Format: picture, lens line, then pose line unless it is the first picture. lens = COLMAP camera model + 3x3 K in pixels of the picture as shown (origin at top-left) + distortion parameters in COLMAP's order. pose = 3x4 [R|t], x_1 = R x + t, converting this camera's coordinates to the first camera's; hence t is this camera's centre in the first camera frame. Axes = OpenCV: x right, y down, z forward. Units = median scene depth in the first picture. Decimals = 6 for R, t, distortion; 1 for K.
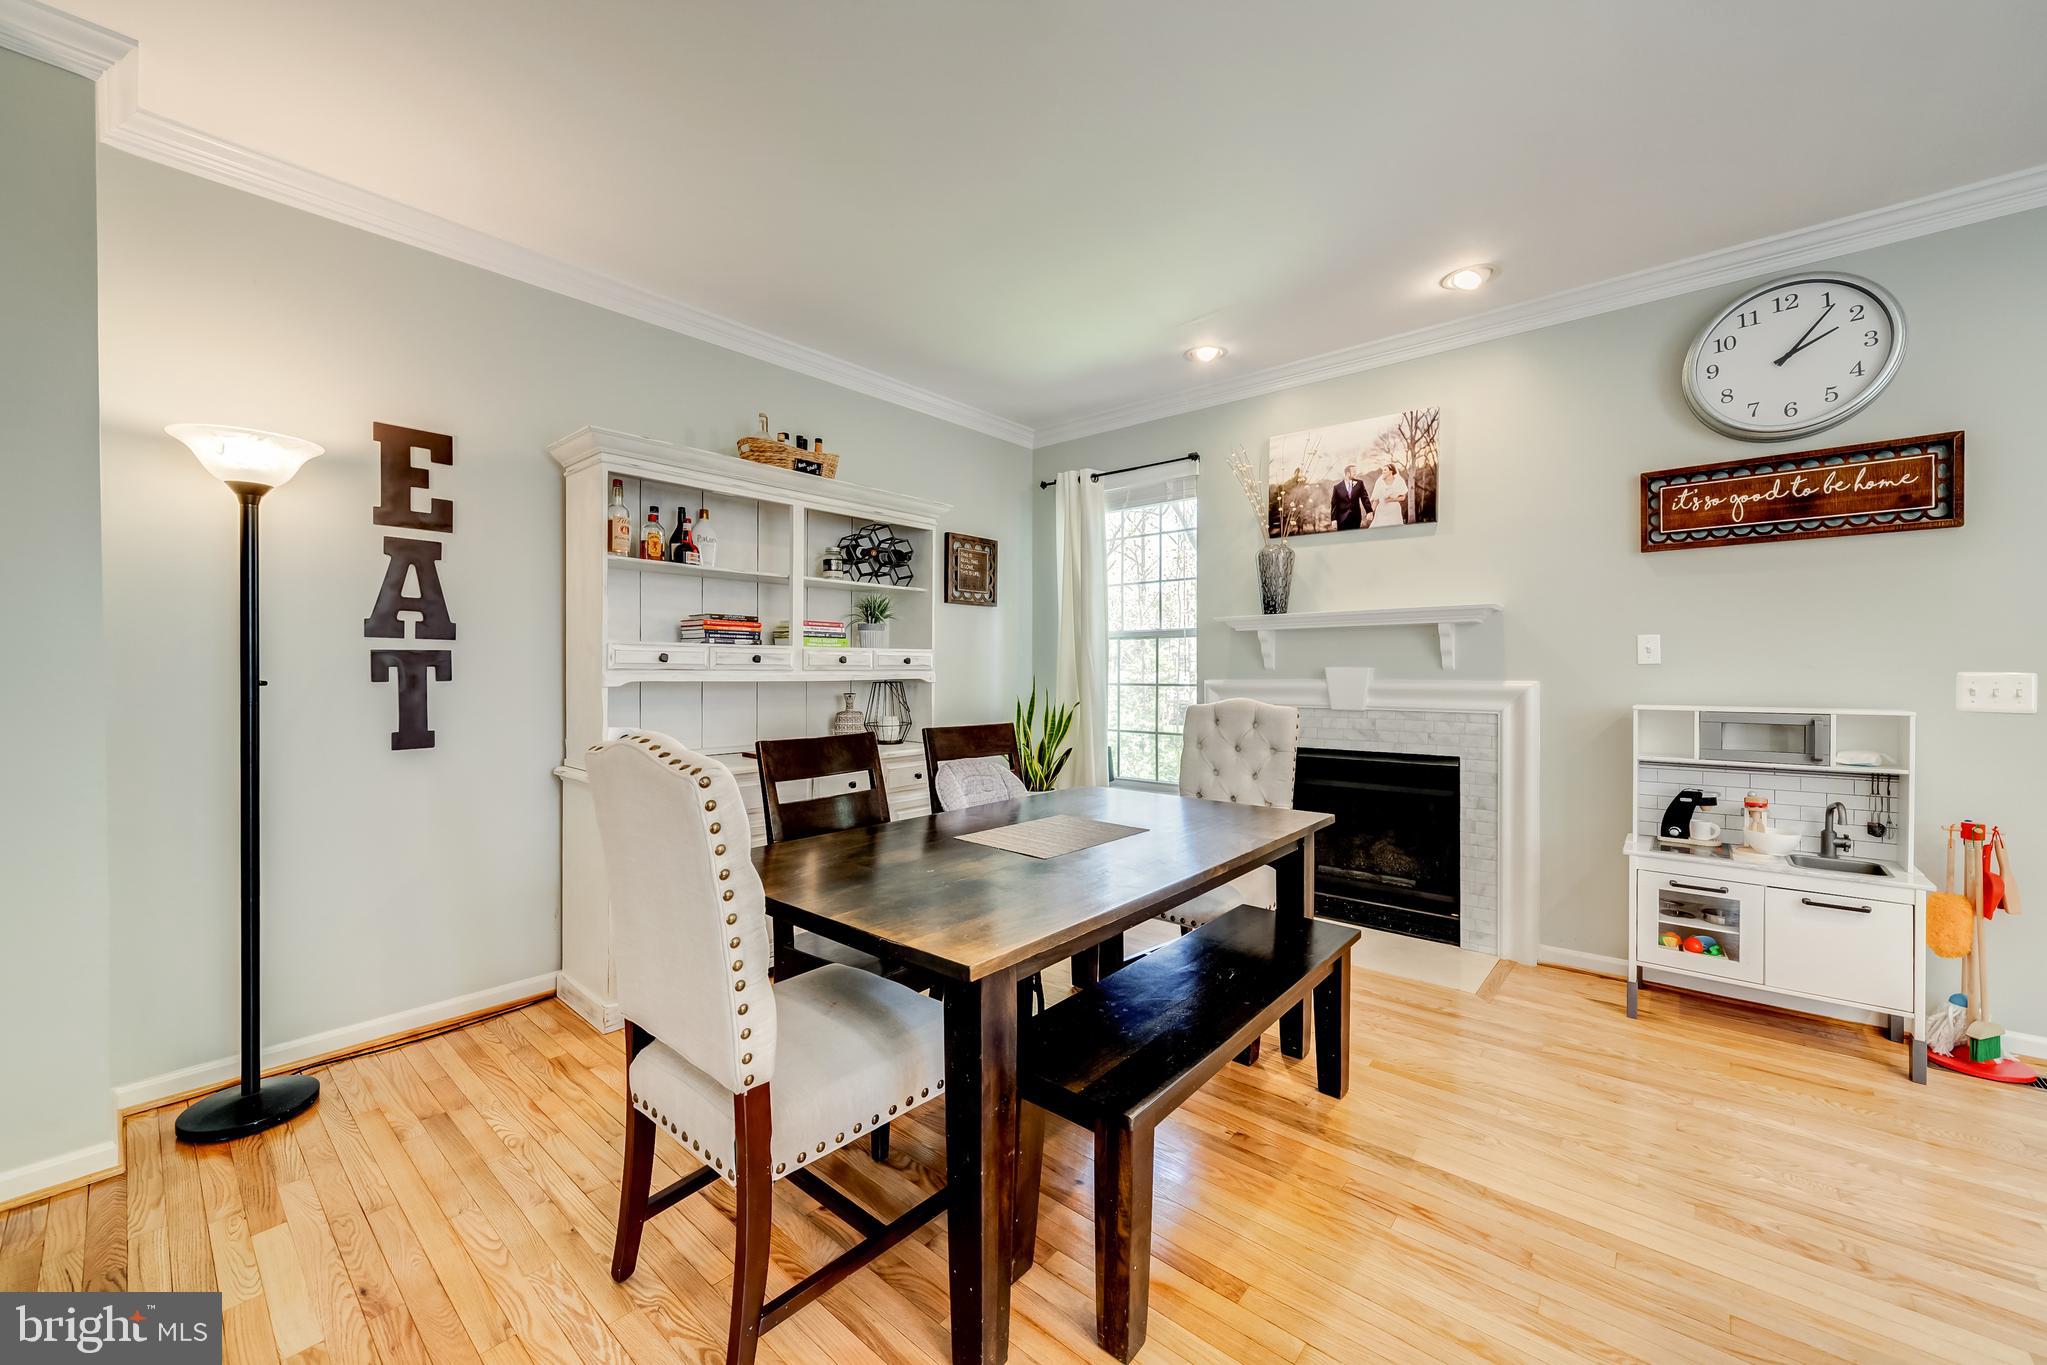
lens RADIAL K [[766.0, 0, 1020.0], [0, 766.0, 677.9], [0, 0, 1]] dist [-0.000077, -0.000070]
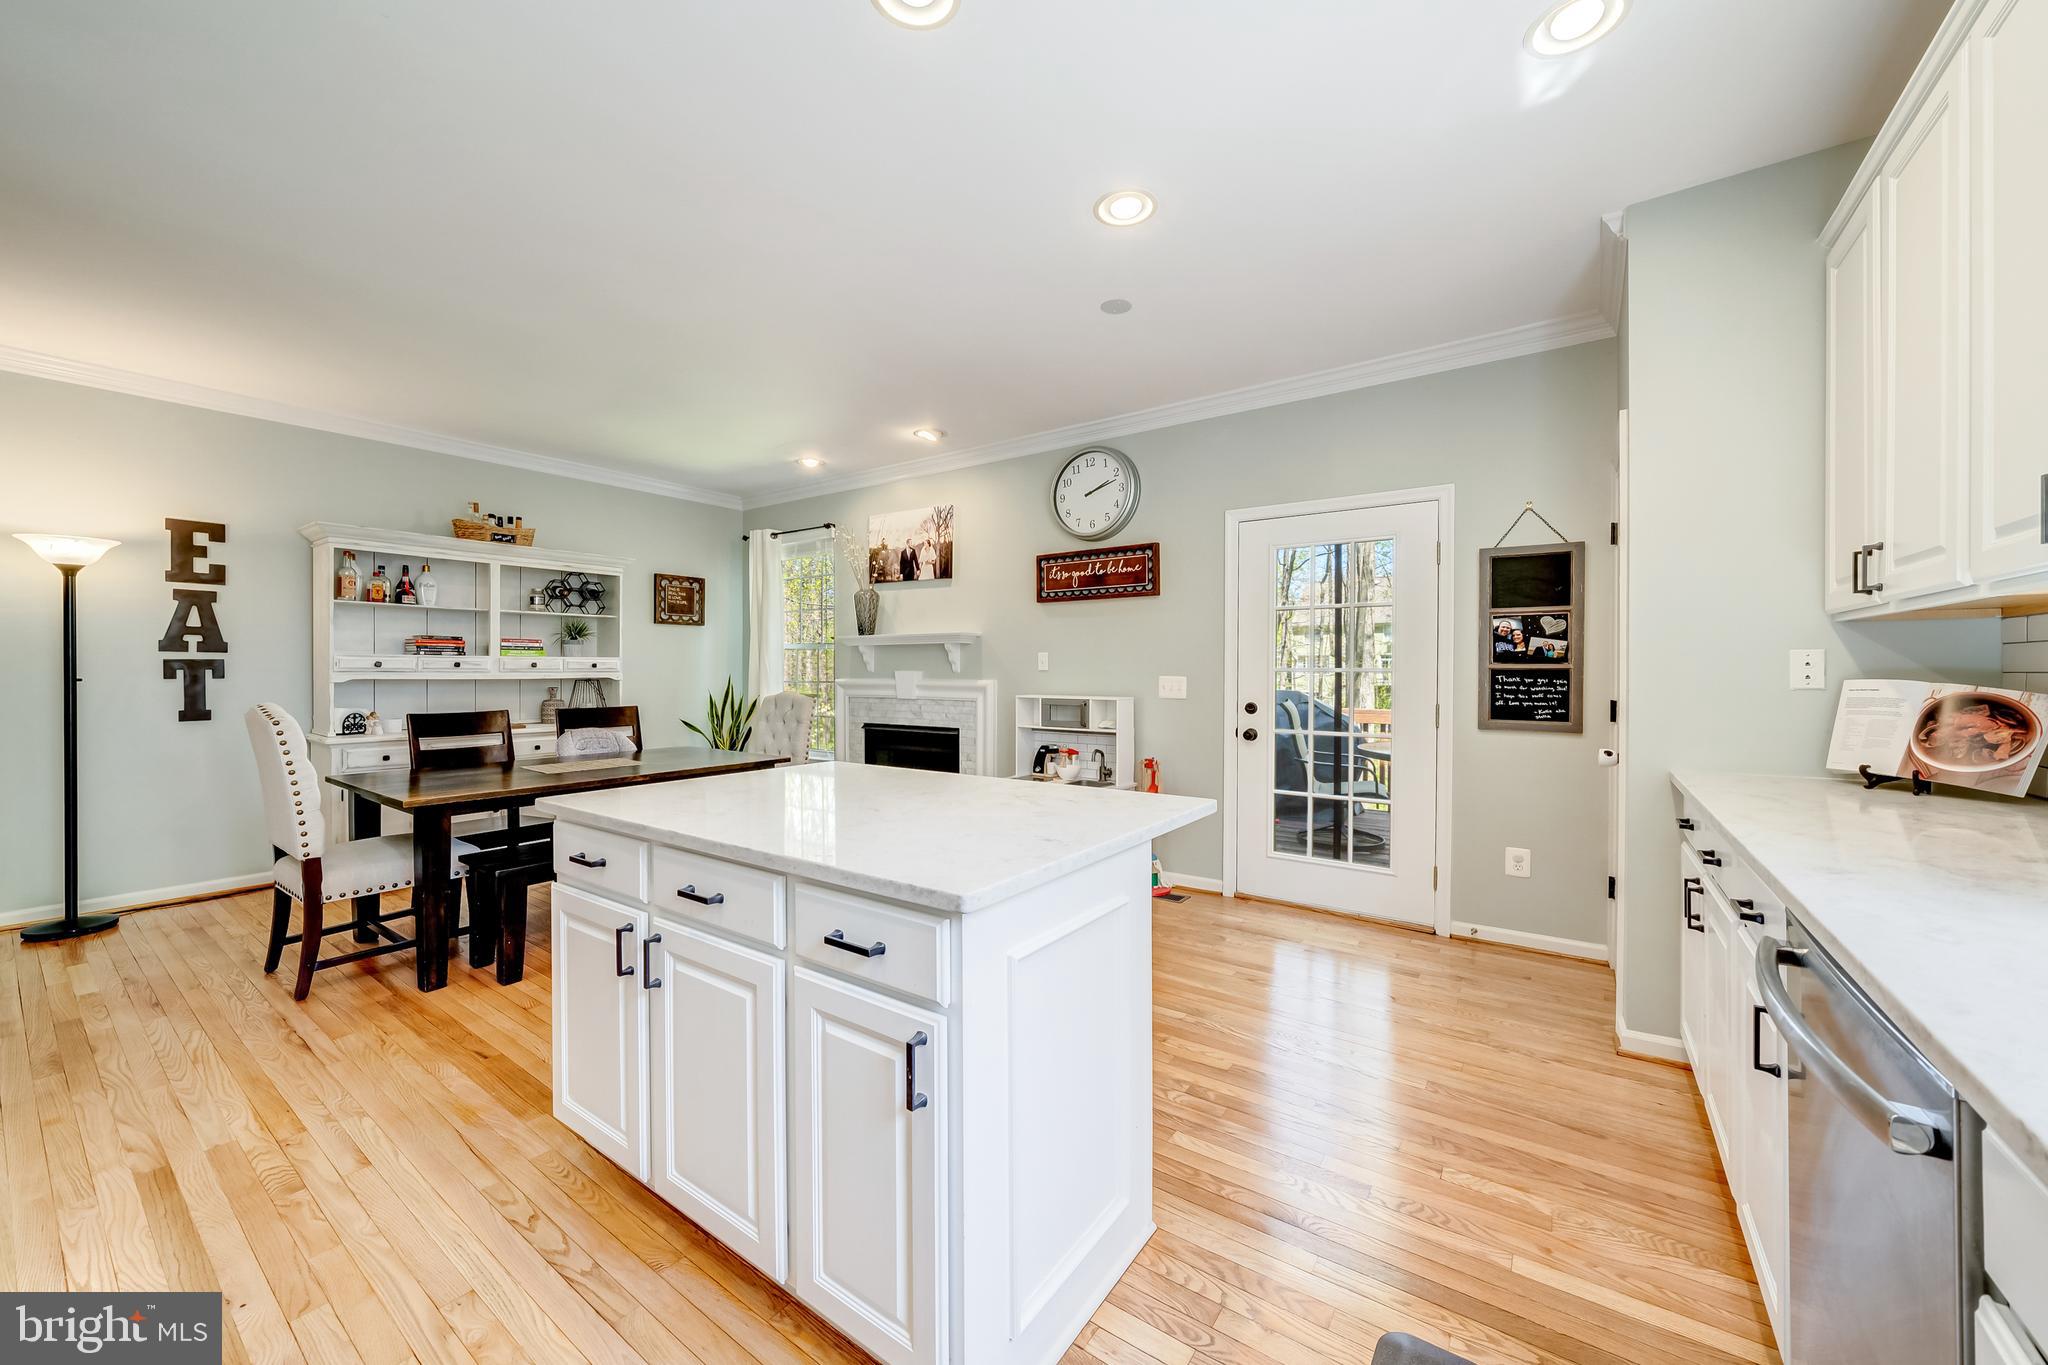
lens RADIAL K [[721.4, 0, 1031.0], [0, 721.4, 676.3], [0, 0, 1]] dist [0.000249, 0.000039]
pose [[0.994208, 0.003156, 0.107426, 0.682570], [-0.003278, 0.999994, 0.000958, -0.006789], [-0.107422, -0.001304, 0.994213, -0.599203]]
